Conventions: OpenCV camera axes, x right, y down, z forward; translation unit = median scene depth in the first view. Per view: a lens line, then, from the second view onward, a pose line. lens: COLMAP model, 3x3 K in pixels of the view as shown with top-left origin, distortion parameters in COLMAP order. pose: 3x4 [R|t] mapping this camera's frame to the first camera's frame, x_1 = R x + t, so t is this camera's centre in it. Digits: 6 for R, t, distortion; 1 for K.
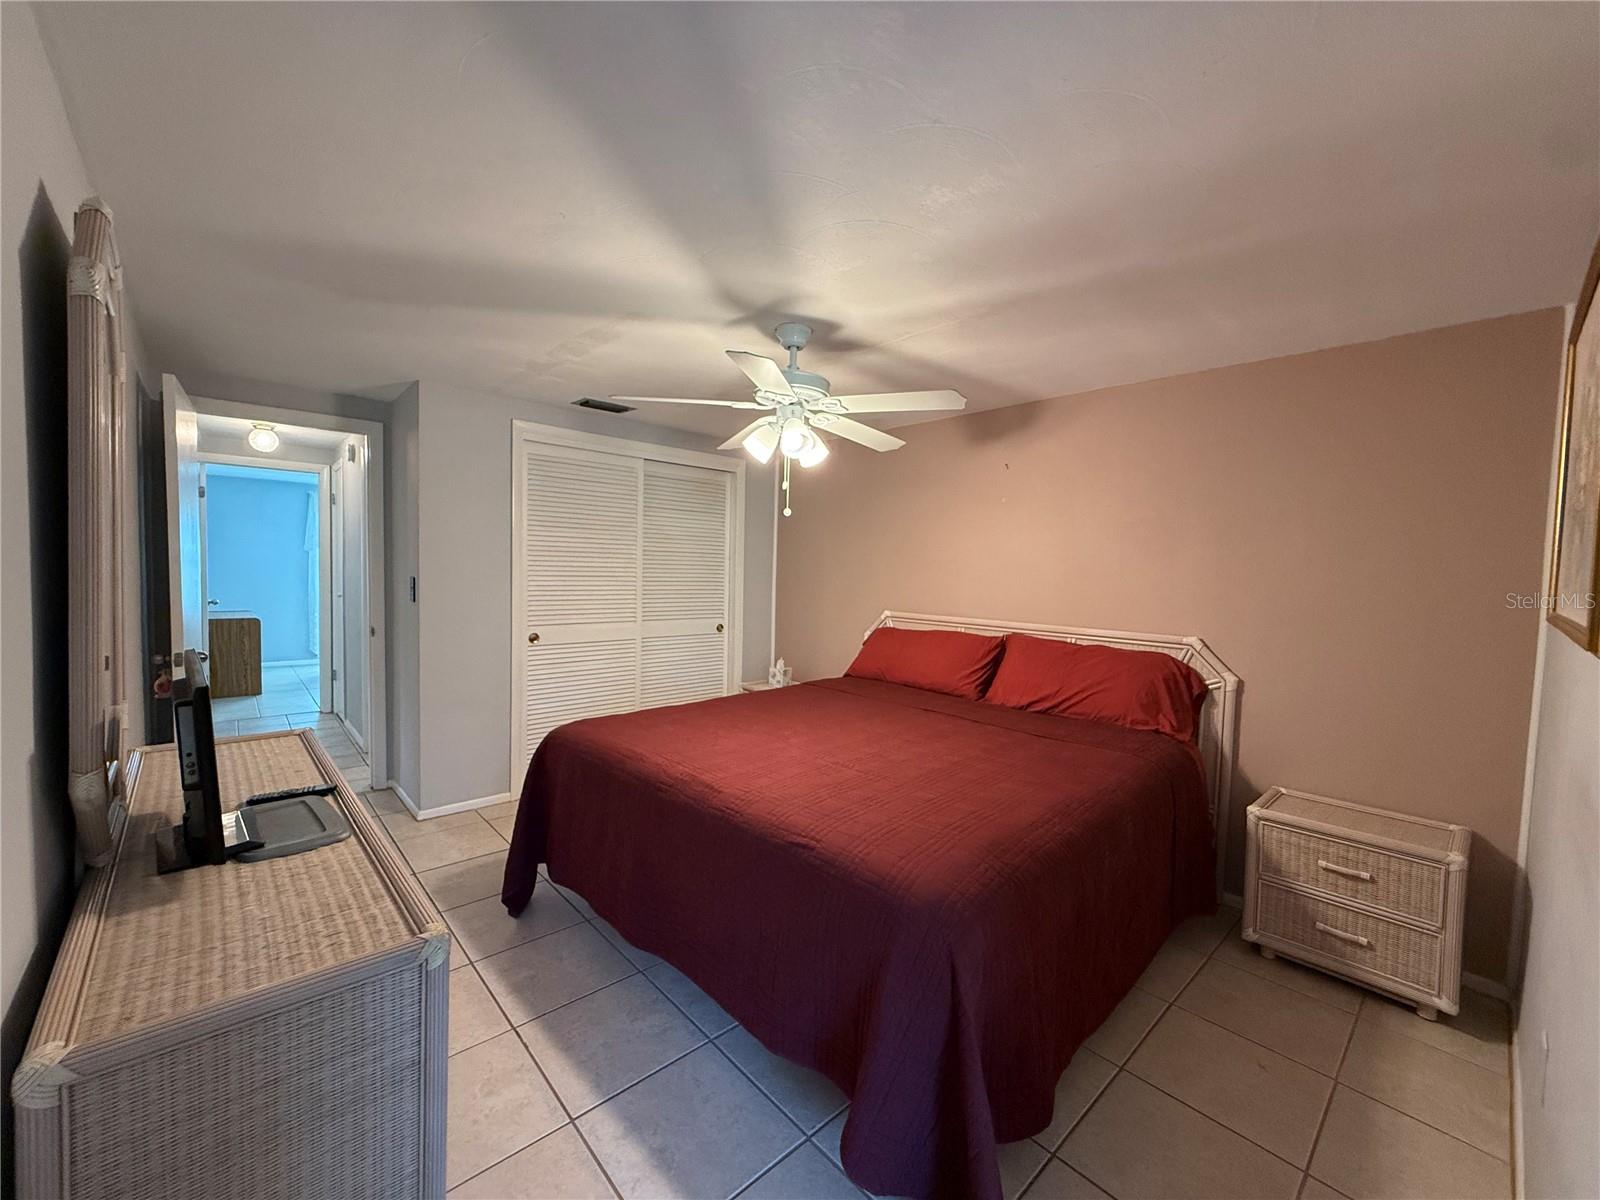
lens RADIAL K [[631.7, 0, 795.2], [0, 631.7, 599.7], [0, 0, 1]] dist [-0.001353, -0.000304]
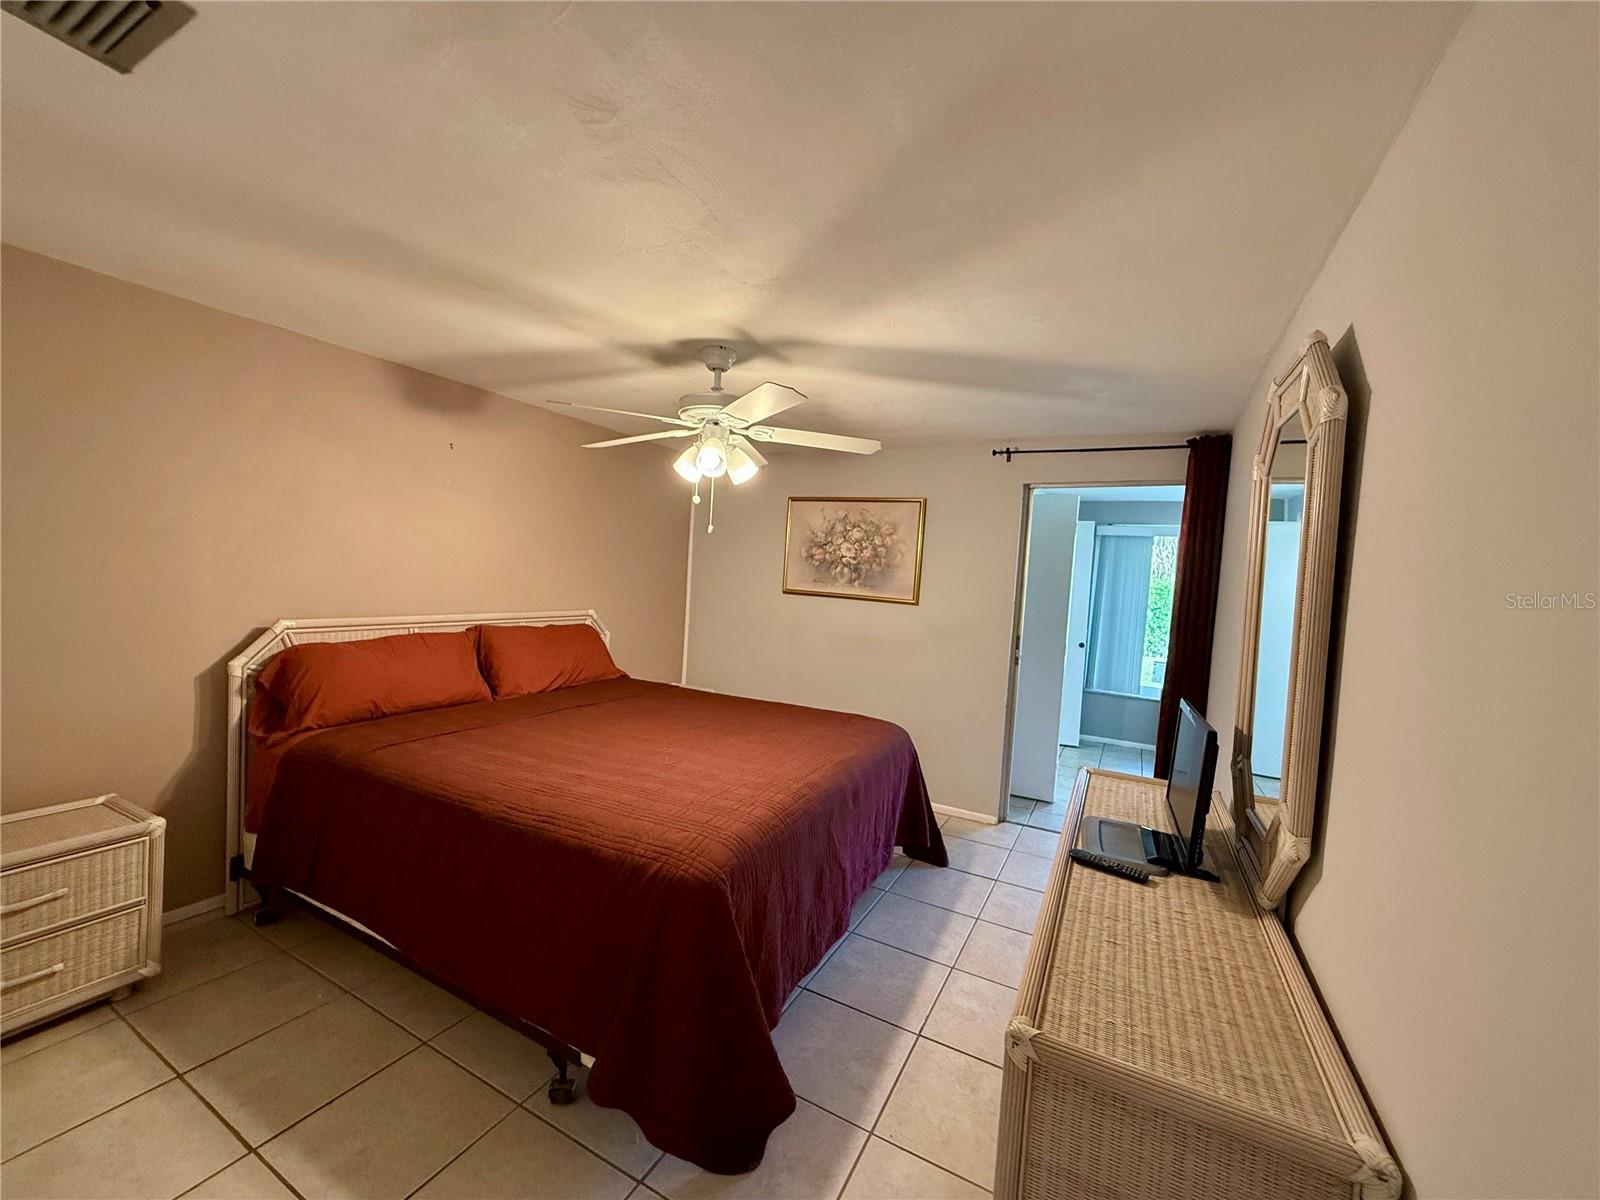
lens RADIAL K [[645.2, 0, 796.1], [0, 645.2, 597.8], [0, 0, 1]] dist [0.001112, 0.000120]
pose [[-0.327056, -0.081588, 0.941476, -1.072363], [-0.022332, 0.996655, 0.078612, -0.112592], [-0.944741, 0.004686, -0.327784, 1.234238]]
